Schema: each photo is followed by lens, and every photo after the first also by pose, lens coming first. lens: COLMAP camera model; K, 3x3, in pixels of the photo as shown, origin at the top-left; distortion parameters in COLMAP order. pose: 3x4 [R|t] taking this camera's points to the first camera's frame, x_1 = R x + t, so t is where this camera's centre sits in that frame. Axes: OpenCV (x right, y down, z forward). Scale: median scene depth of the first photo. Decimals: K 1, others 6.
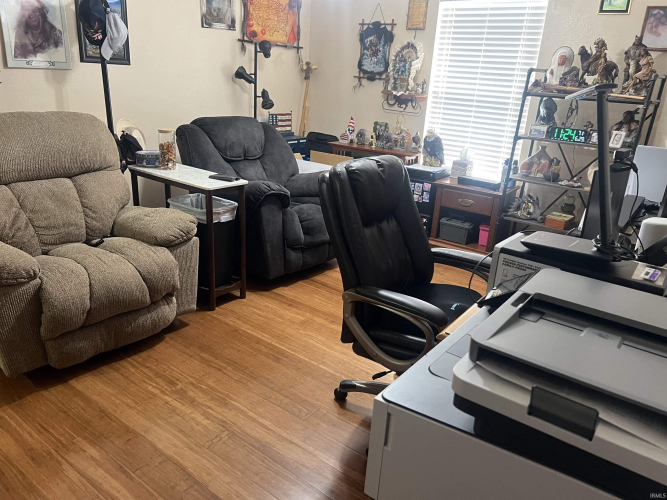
lens RADIAL K [[504.4, 0, 332.1], [0, 504.4, 250.1], [0, 0, 1]] dist [0.045175, -0.053155]
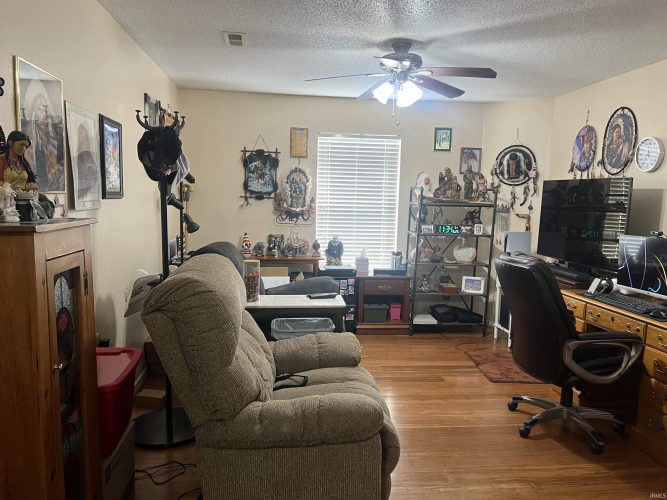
lens RADIAL K [[504.4, 0, 331.5], [0, 504.4, 274.7], [0, 0, 1]] dist [0.045175, -0.053155]
pose [[0.722148, -0.150804, 0.675100, -0.602888], [0.249771, 0.966952, -0.051179, -0.083717], [-0.645071, 0.205579, 0.735948, 0.126352]]
